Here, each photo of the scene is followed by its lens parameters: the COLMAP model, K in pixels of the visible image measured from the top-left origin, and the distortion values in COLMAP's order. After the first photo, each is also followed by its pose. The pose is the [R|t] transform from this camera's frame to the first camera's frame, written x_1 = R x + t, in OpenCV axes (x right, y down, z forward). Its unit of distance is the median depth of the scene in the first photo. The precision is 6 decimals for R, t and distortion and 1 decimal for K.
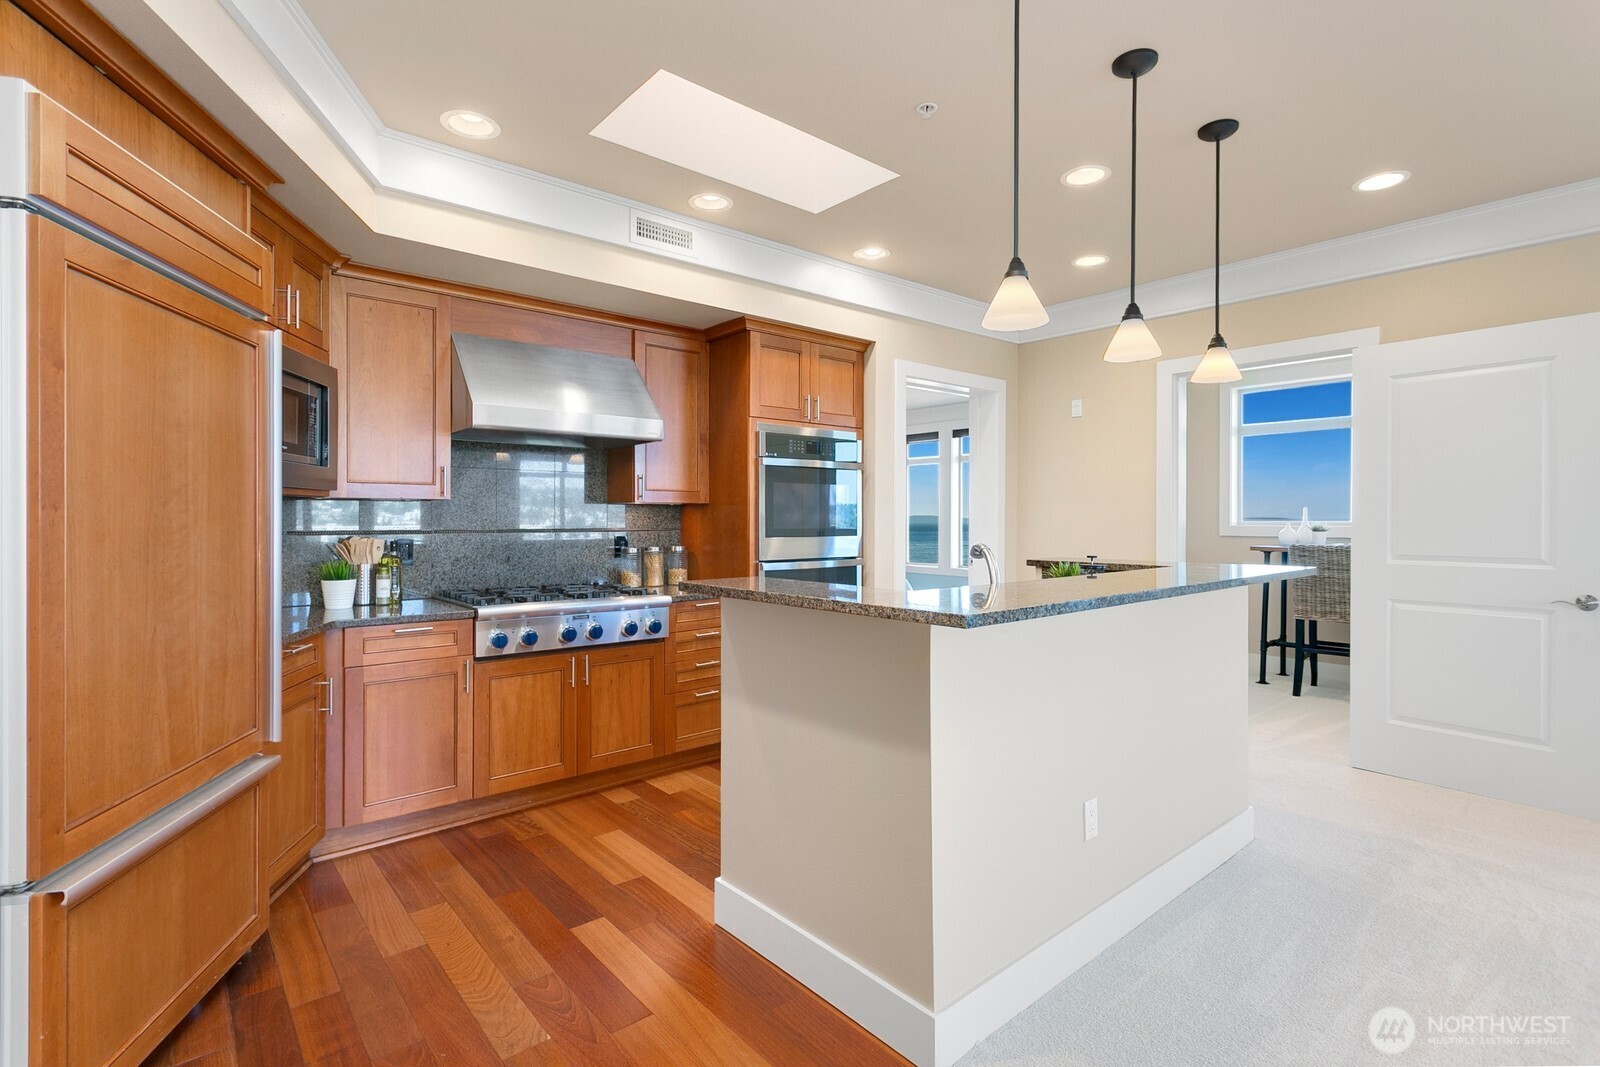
lens RADIAL K [[756.8, 0, 797.2], [0, 756.8, 525.8], [0, 0, 1]] dist [0.000648, 0.000063]
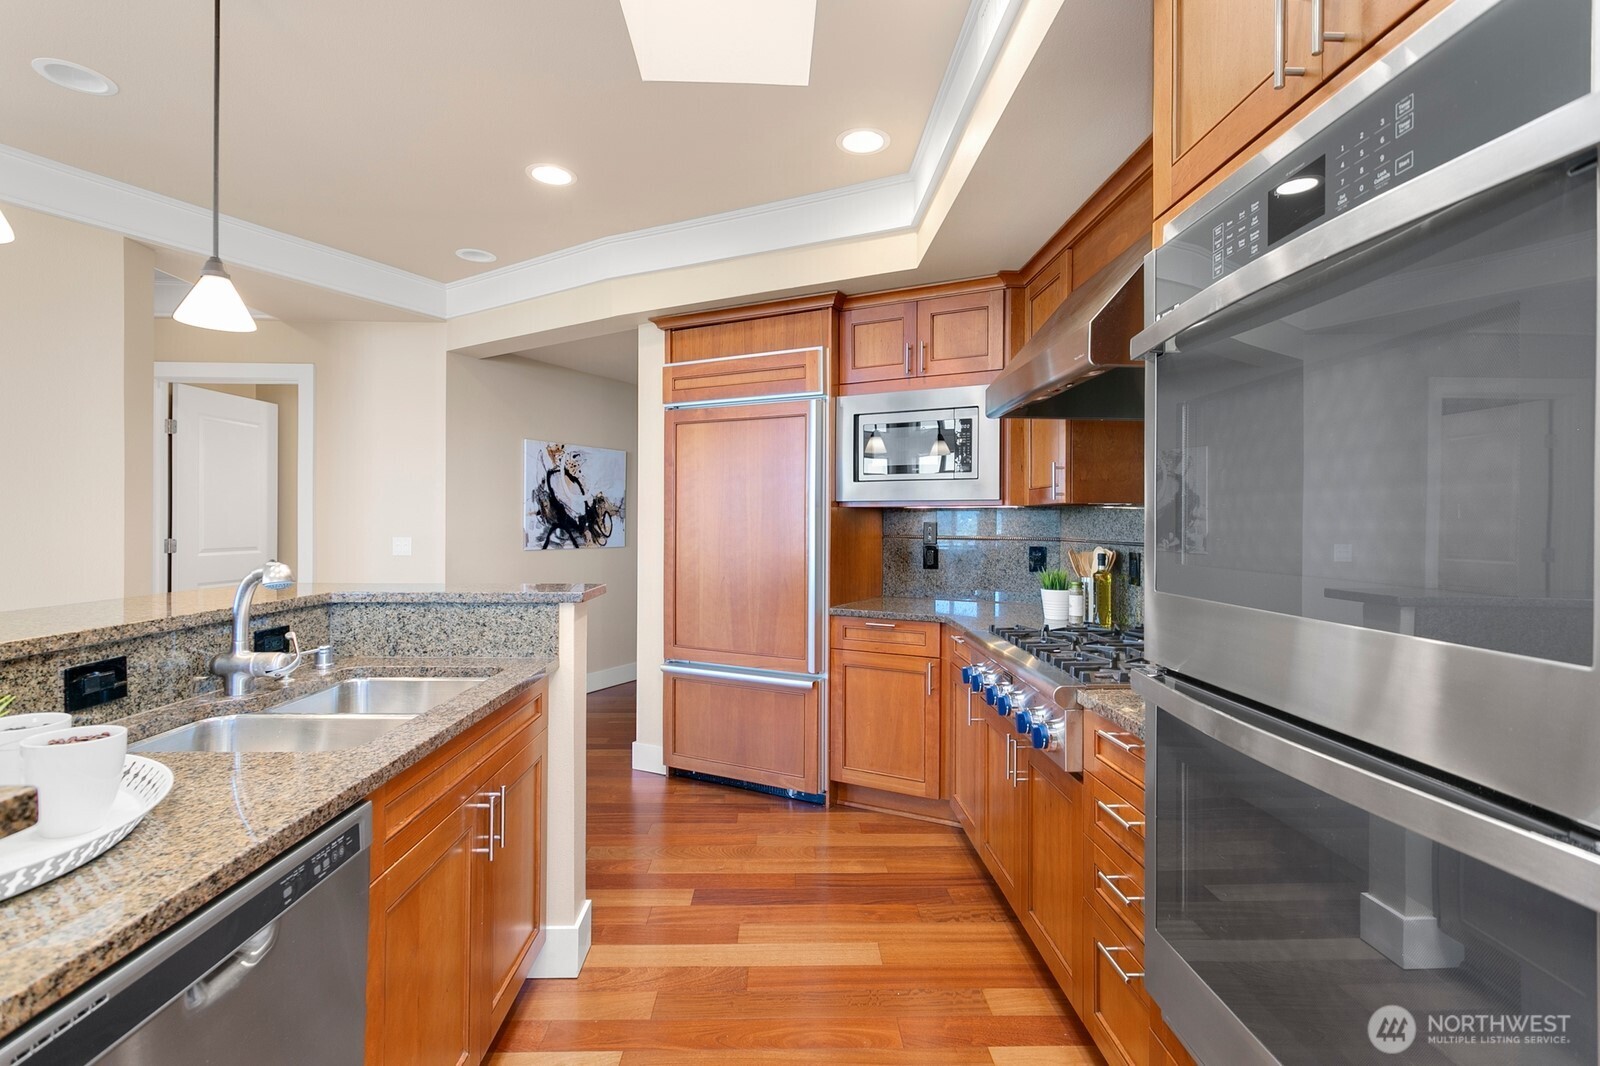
lens RADIAL K [[756.8, 0, 795.3], [0, 756.8, 531.7], [0, 0, 1]] dist [0.000648, 0.000063]
pose [[-0.630652, -0.003313, -0.776059, 0.314379], [-0.009536, 0.999948, 0.003481, 0.007718], [0.776007, 0.009596, -0.630651, 1.246645]]
